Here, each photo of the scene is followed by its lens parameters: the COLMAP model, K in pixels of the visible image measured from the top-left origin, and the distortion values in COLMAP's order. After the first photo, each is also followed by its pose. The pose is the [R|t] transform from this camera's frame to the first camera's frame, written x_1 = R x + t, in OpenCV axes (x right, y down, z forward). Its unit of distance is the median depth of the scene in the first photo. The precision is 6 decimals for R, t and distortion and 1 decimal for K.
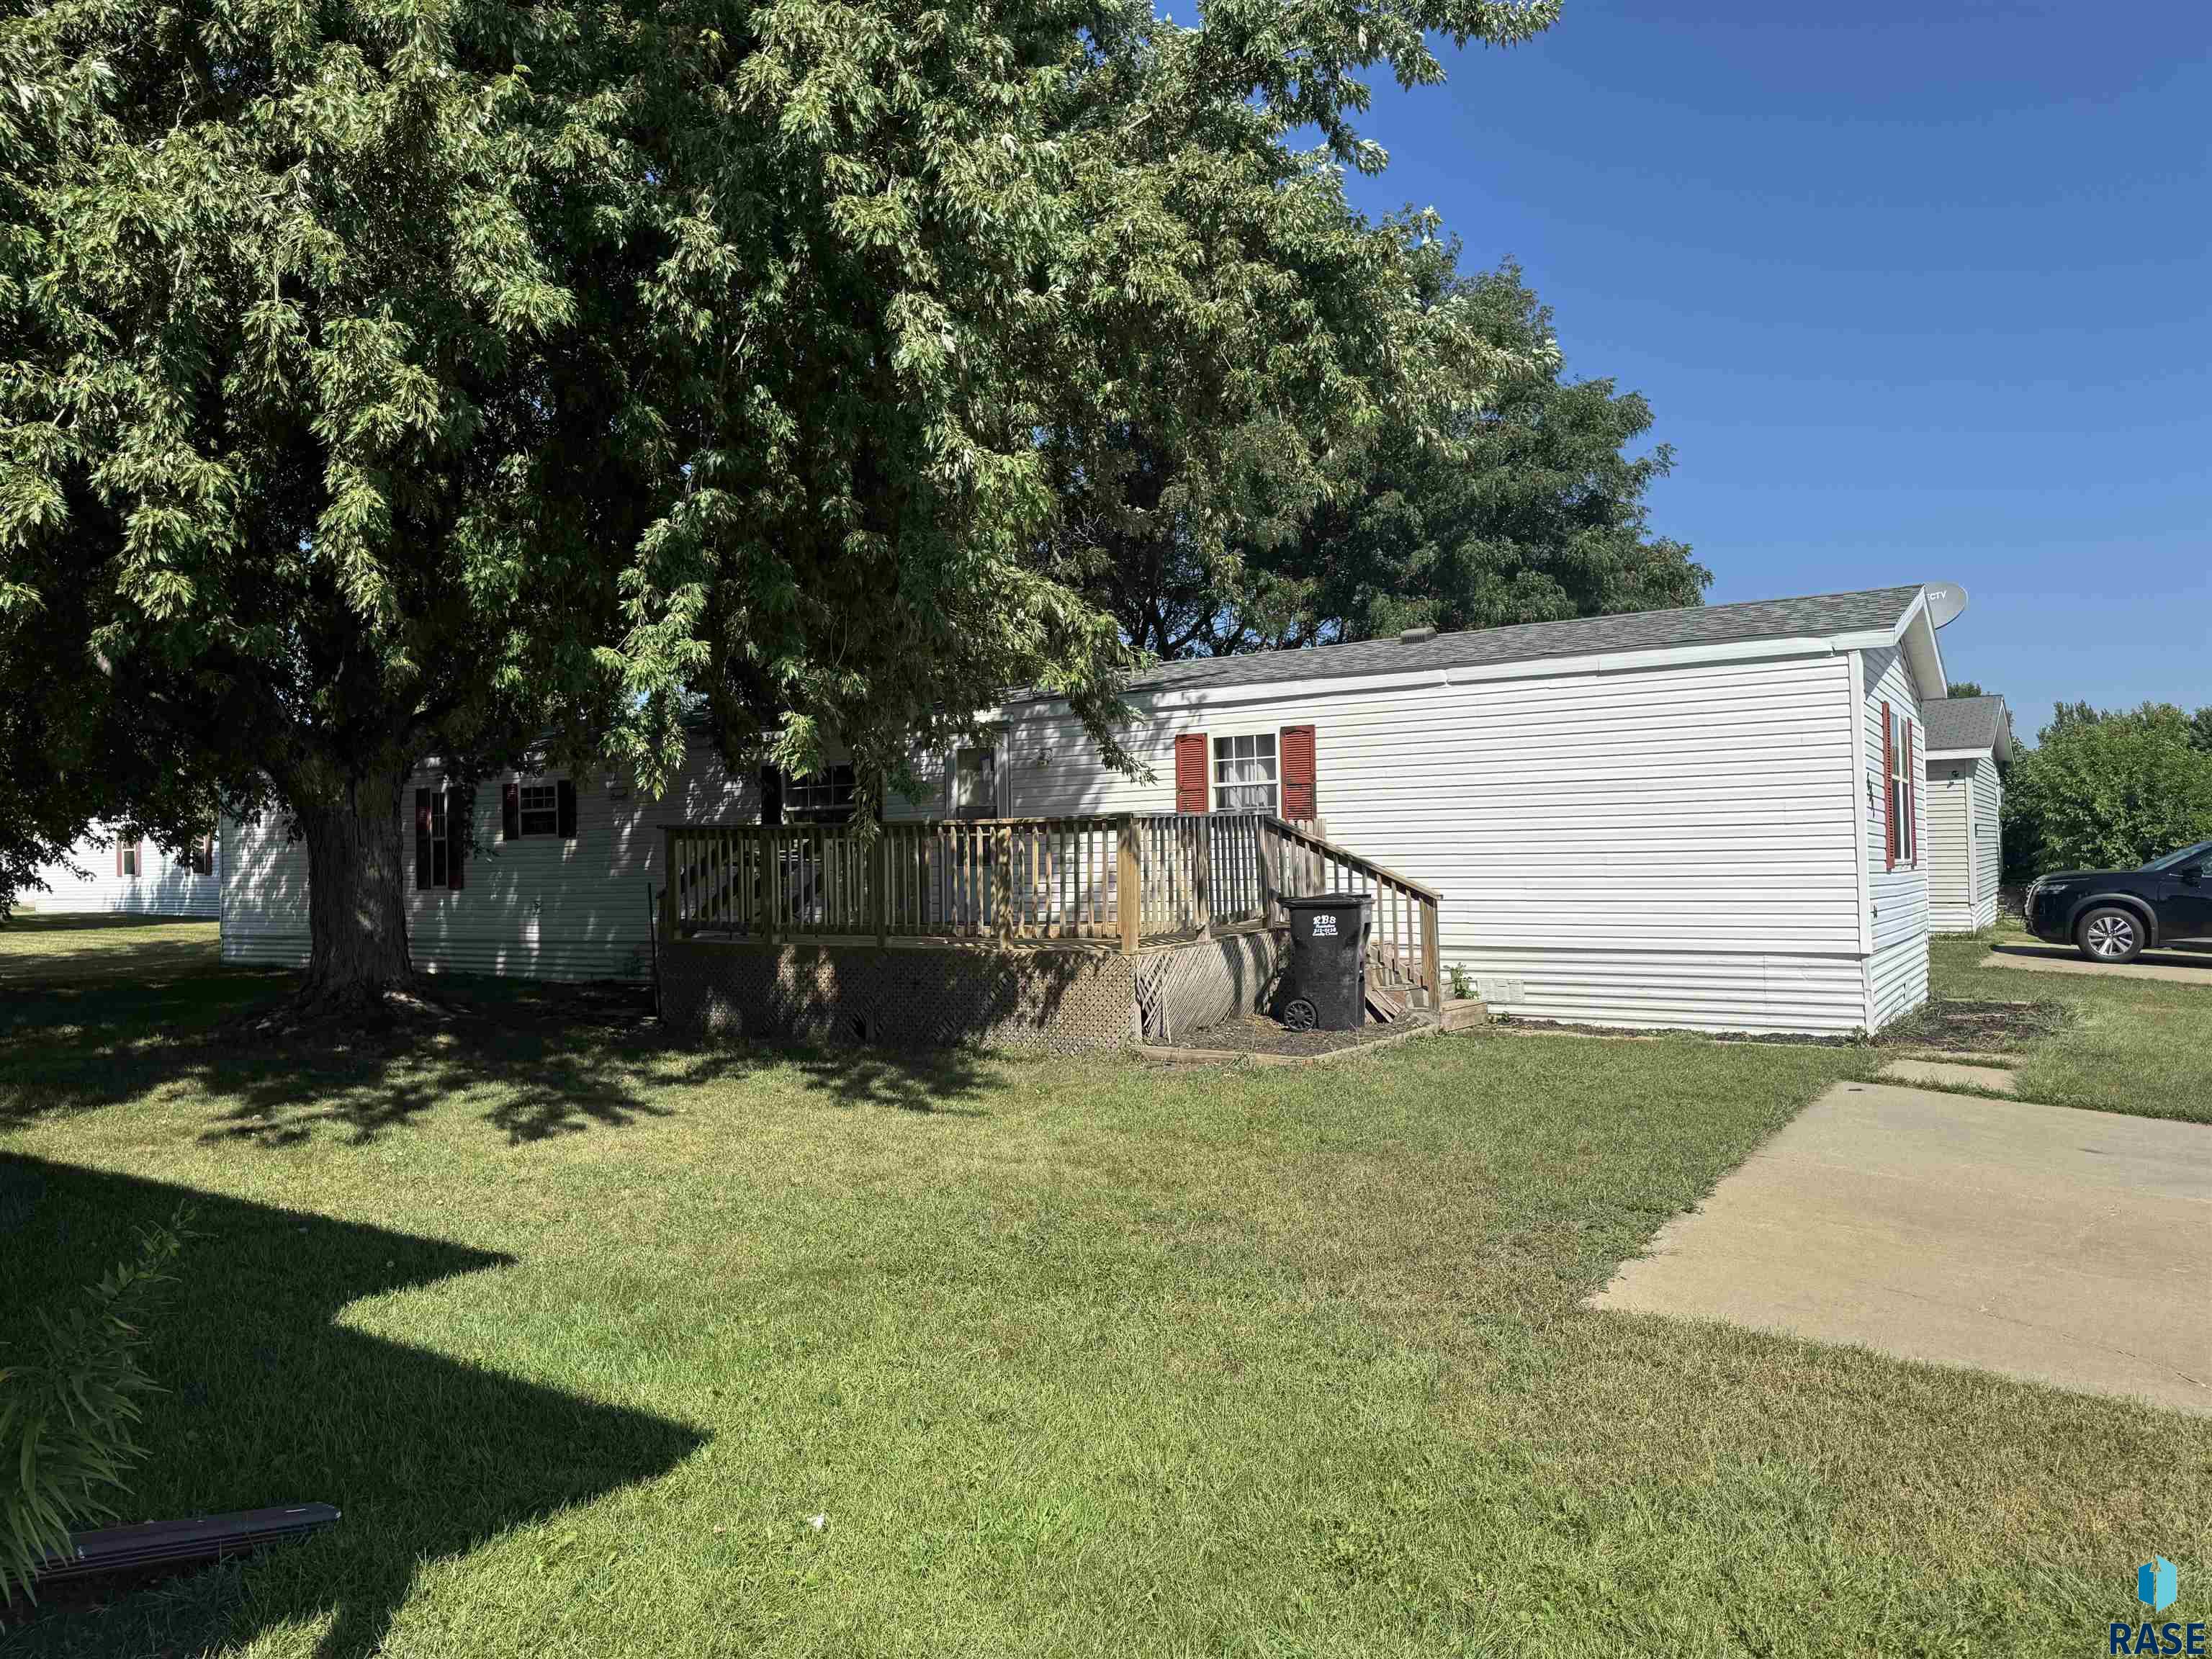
lens RADIAL K [[1567.3, 0, 1082.3], [0, 1567.3, 820.7], [0, 0, 1]] dist [-0.000854, -0.009893]
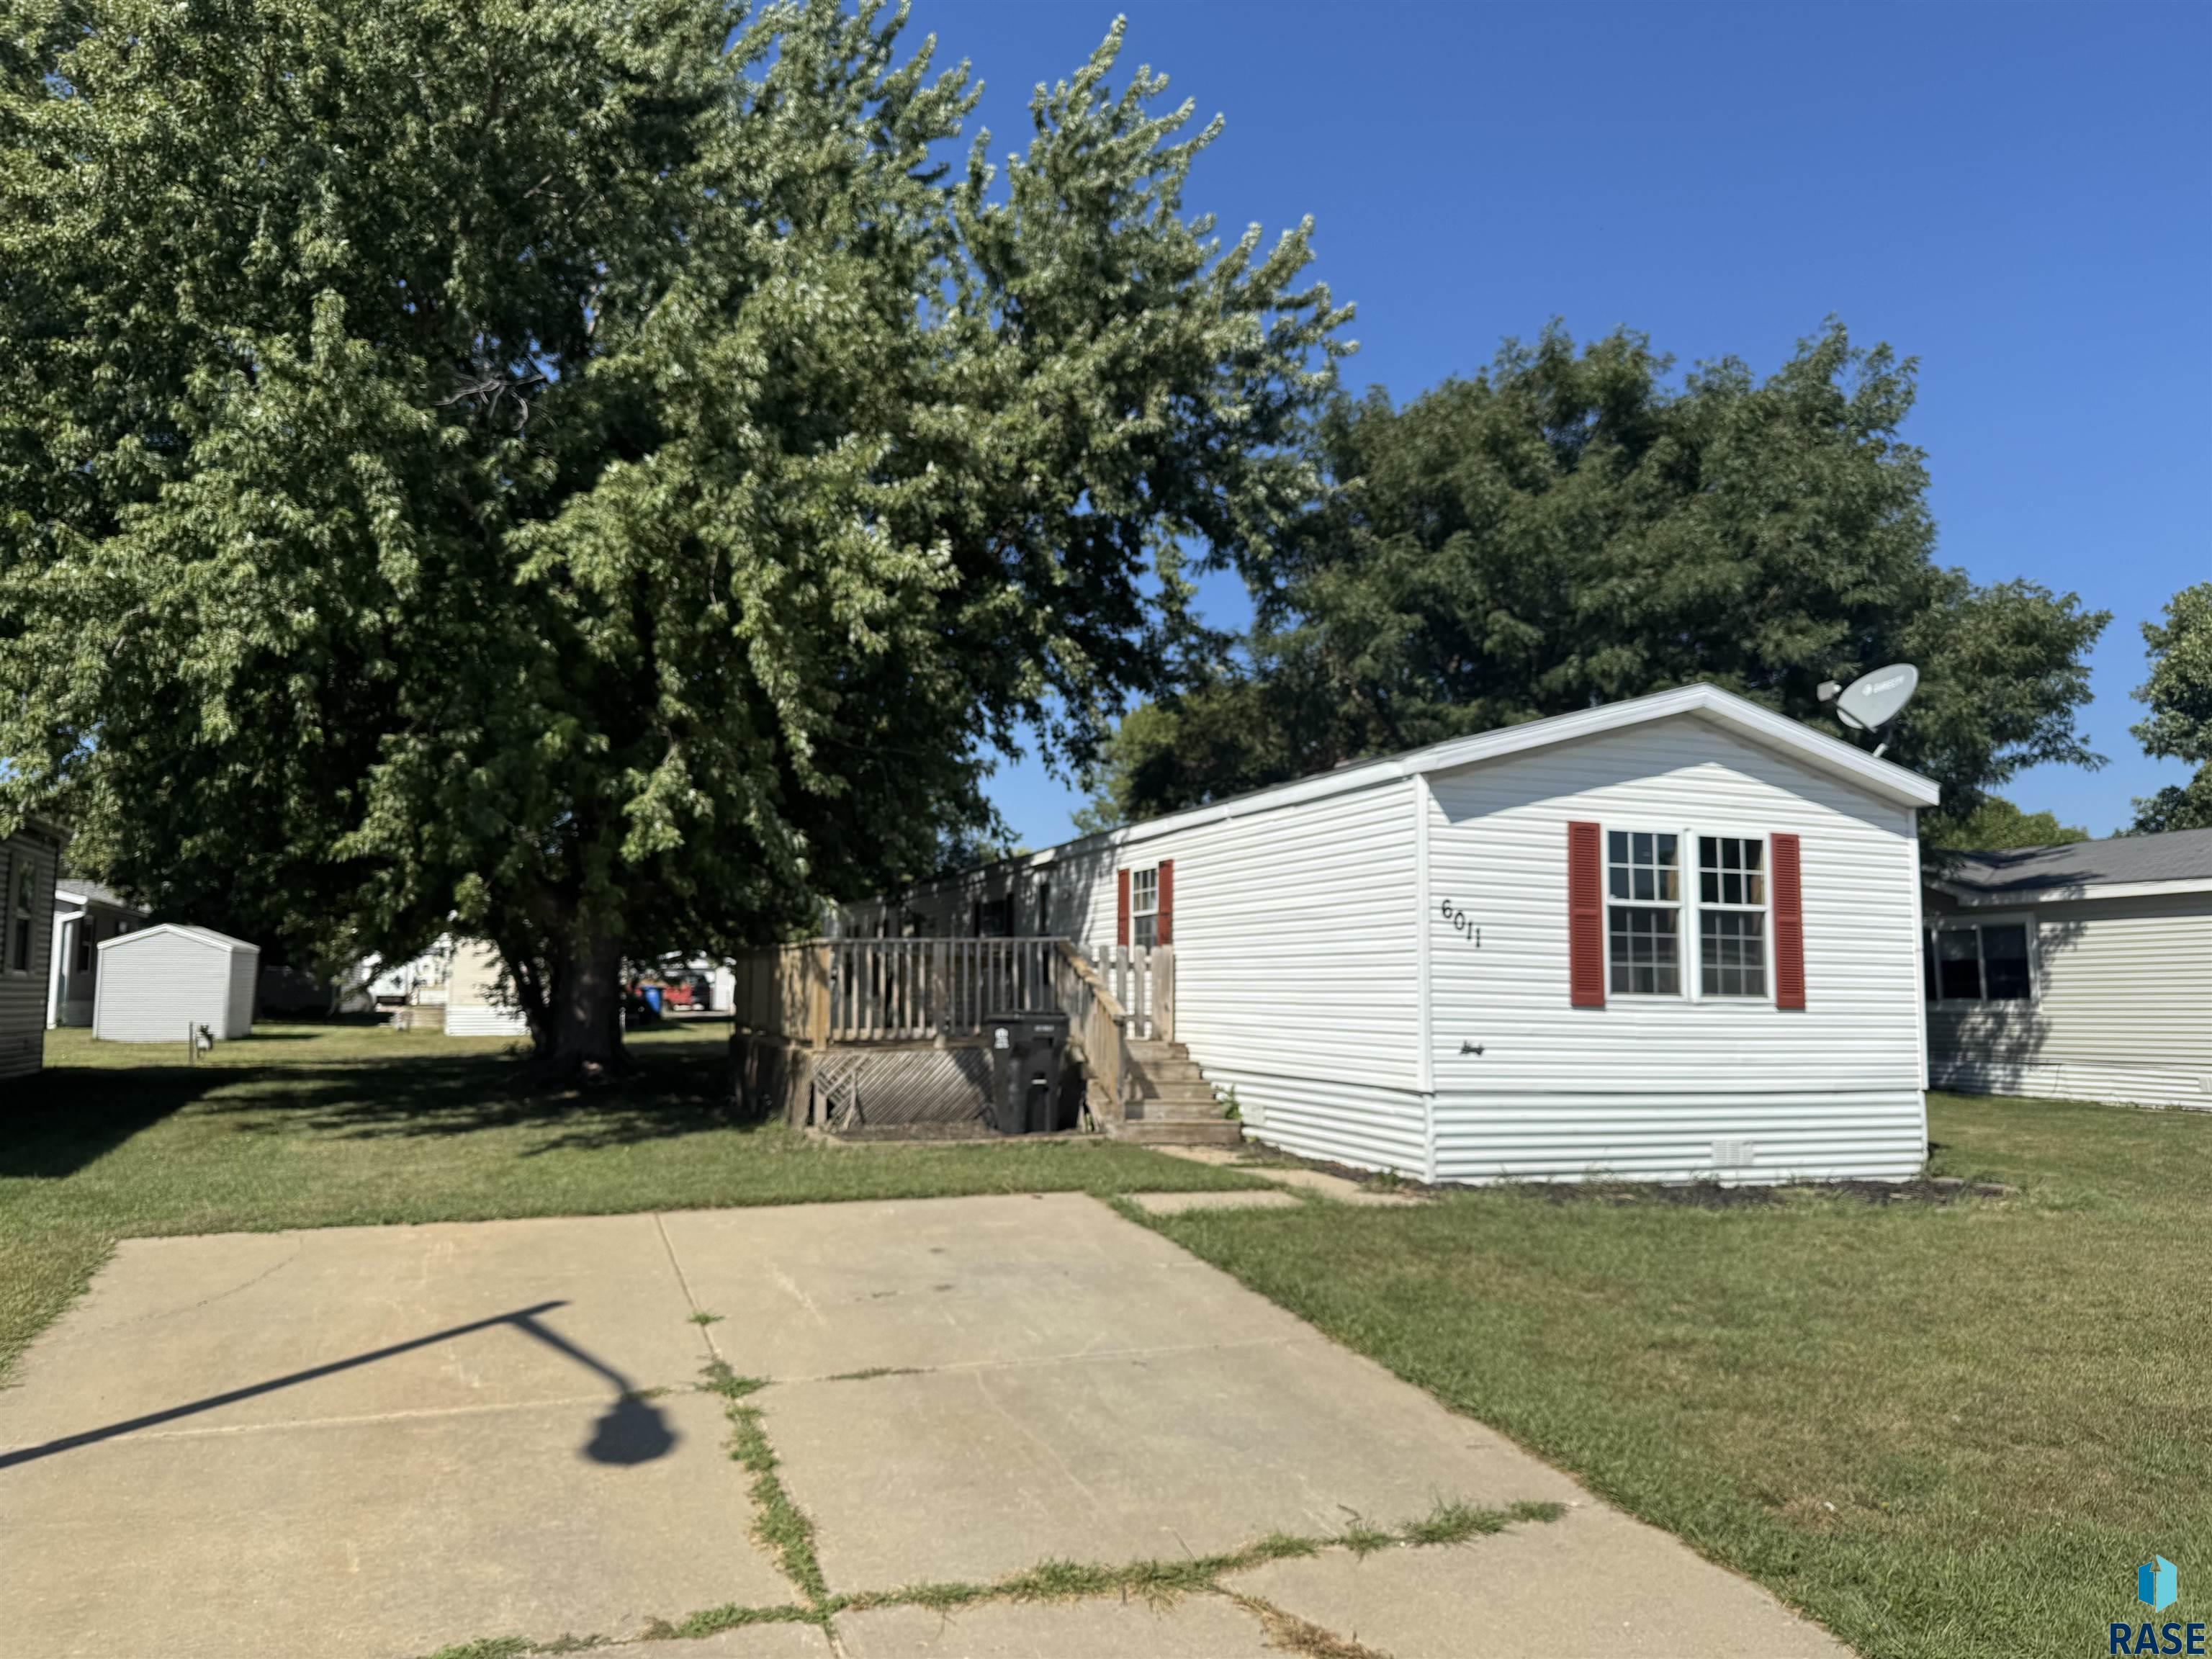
lens RADIAL K [[1567.3, 0, 1082.3], [0, 1567.3, 820.7], [0, 0, 1]] dist [-0.000854, -0.009893]
pose [[0.827393, -0.046062, -0.559732, 0.694660], [0.006575, 0.997357, -0.072357, -0.009194], [0.561586, 0.056187, 0.825509, 0.068910]]
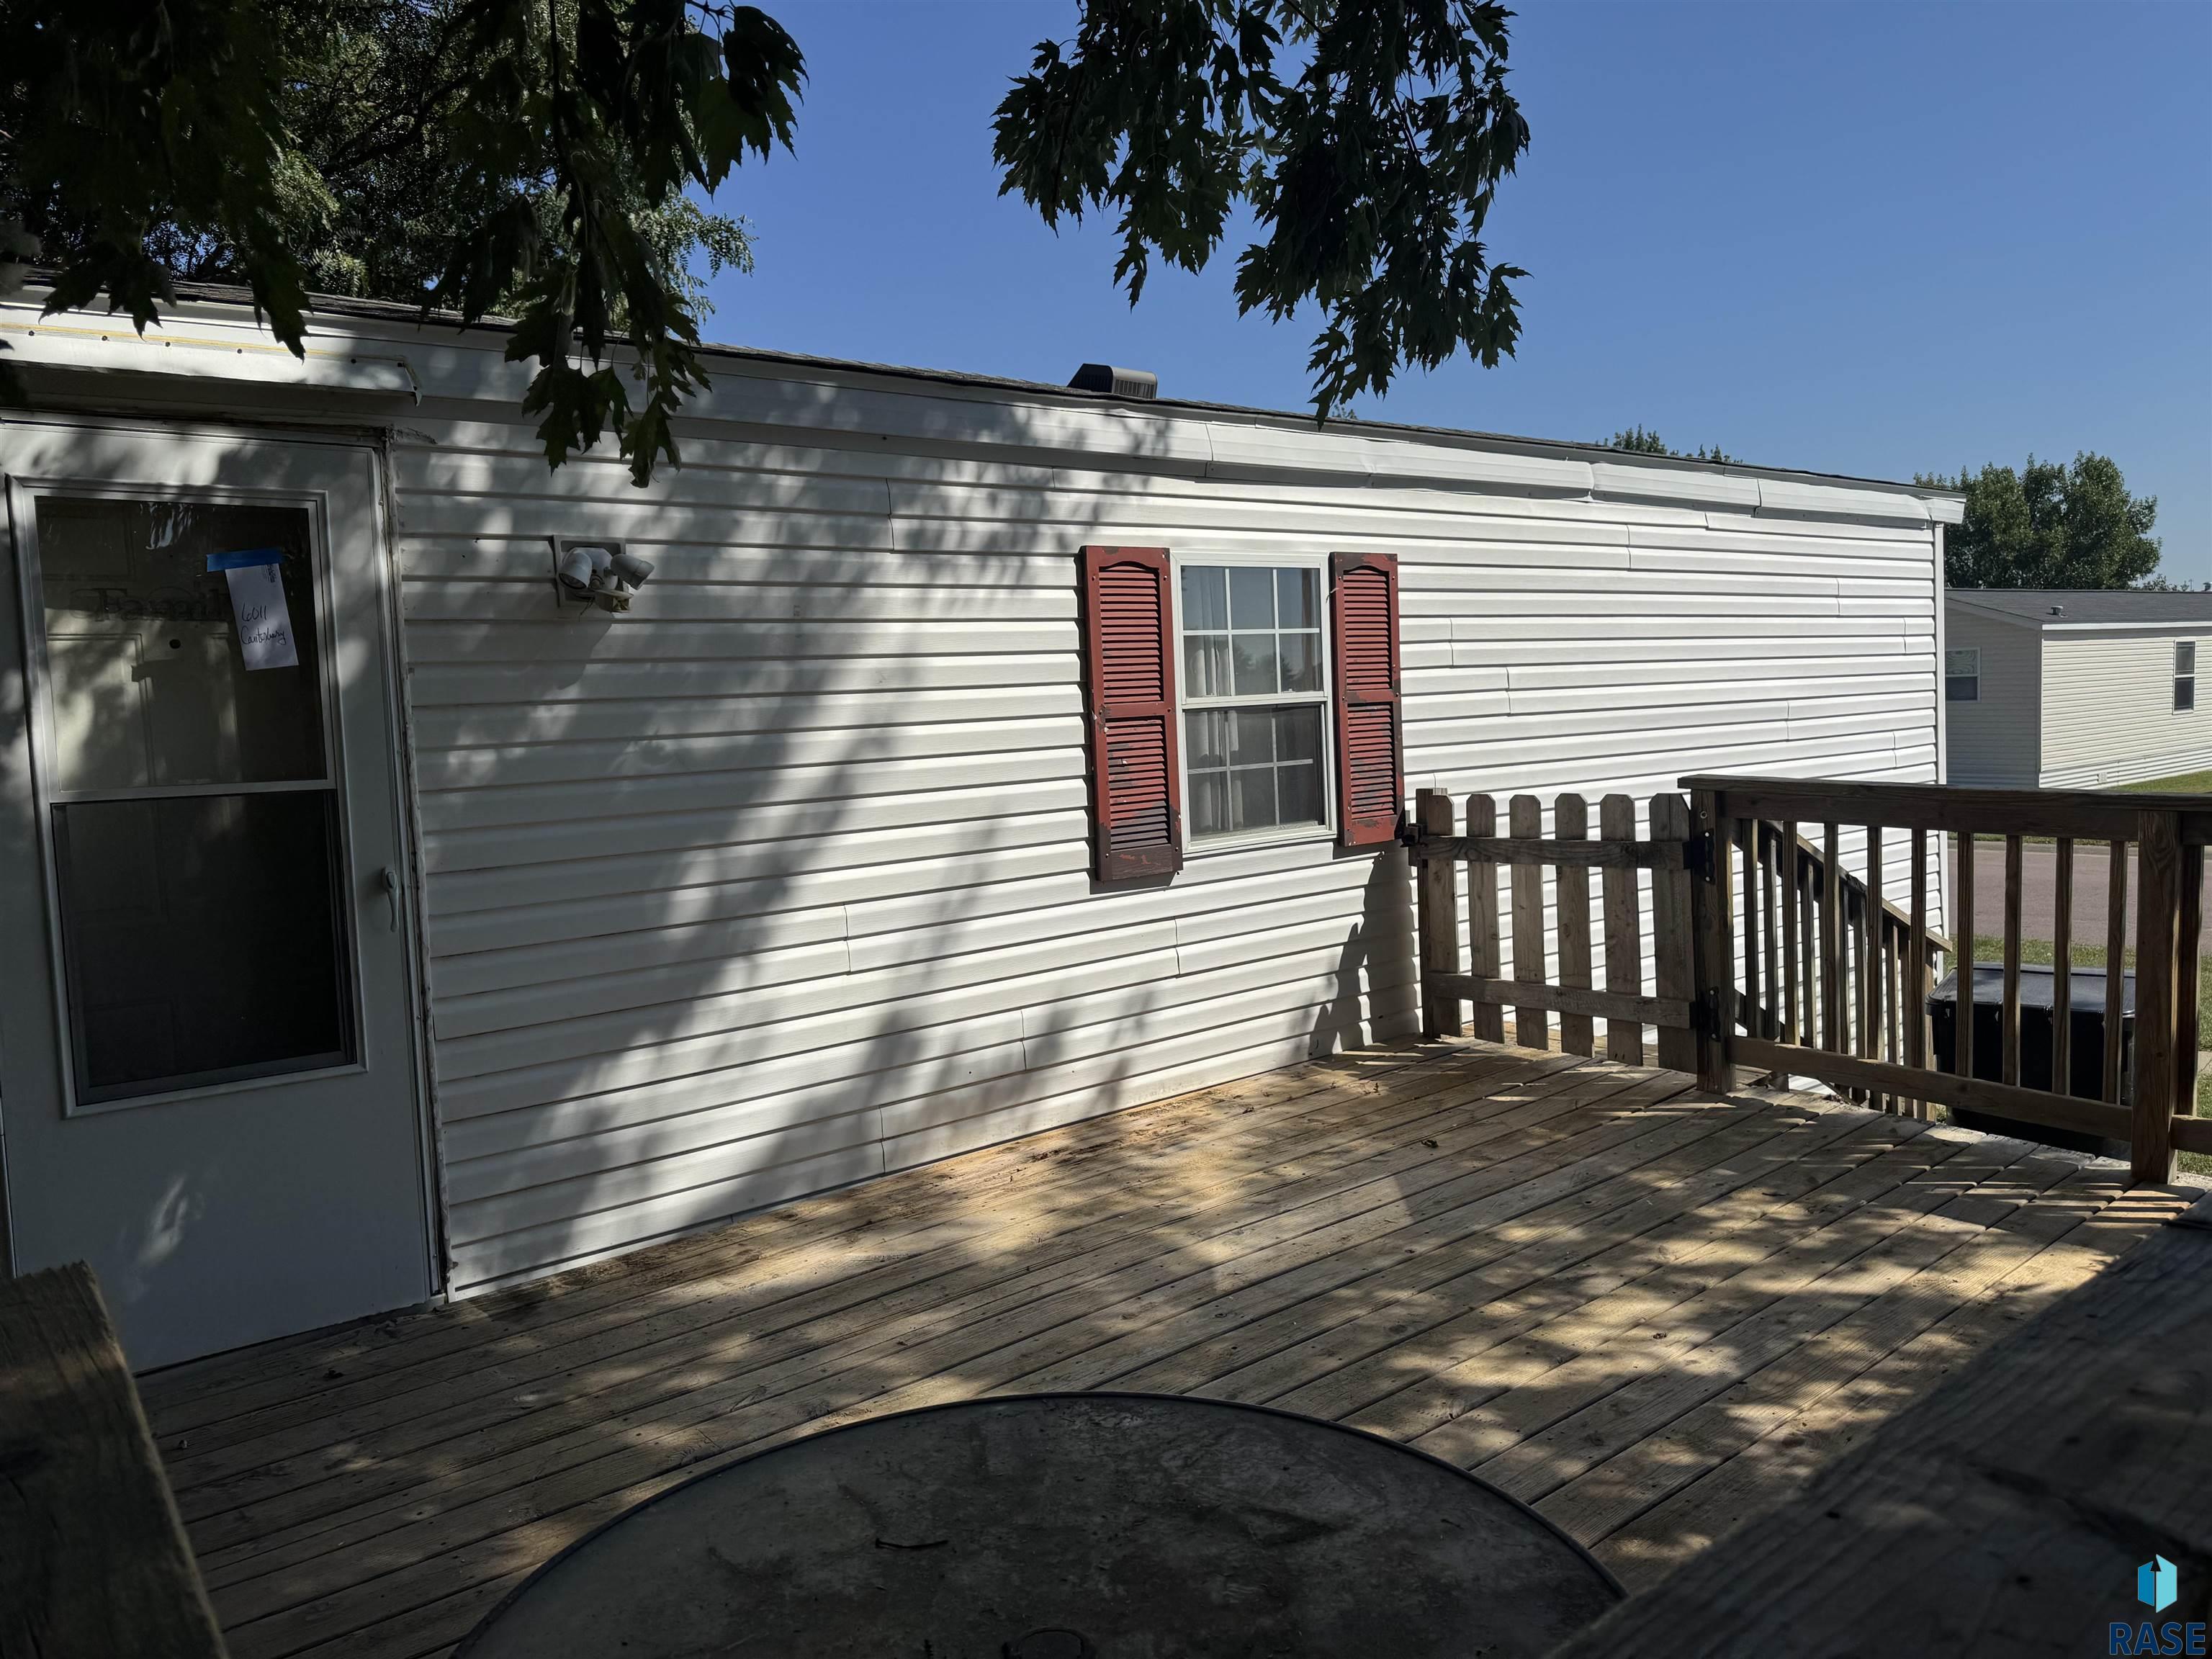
lens RADIAL K [[1567.3, 0, 1082.3], [0, 1567.3, 820.7], [0, 0, 1]] dist [-0.000854, -0.009893]
pose [[0.254943, -0.060270, 0.965076, -0.263495], [0.025066, 0.998132, 0.055713, -0.016922], [-0.966631, 0.009987, 0.255978, 0.959699]]
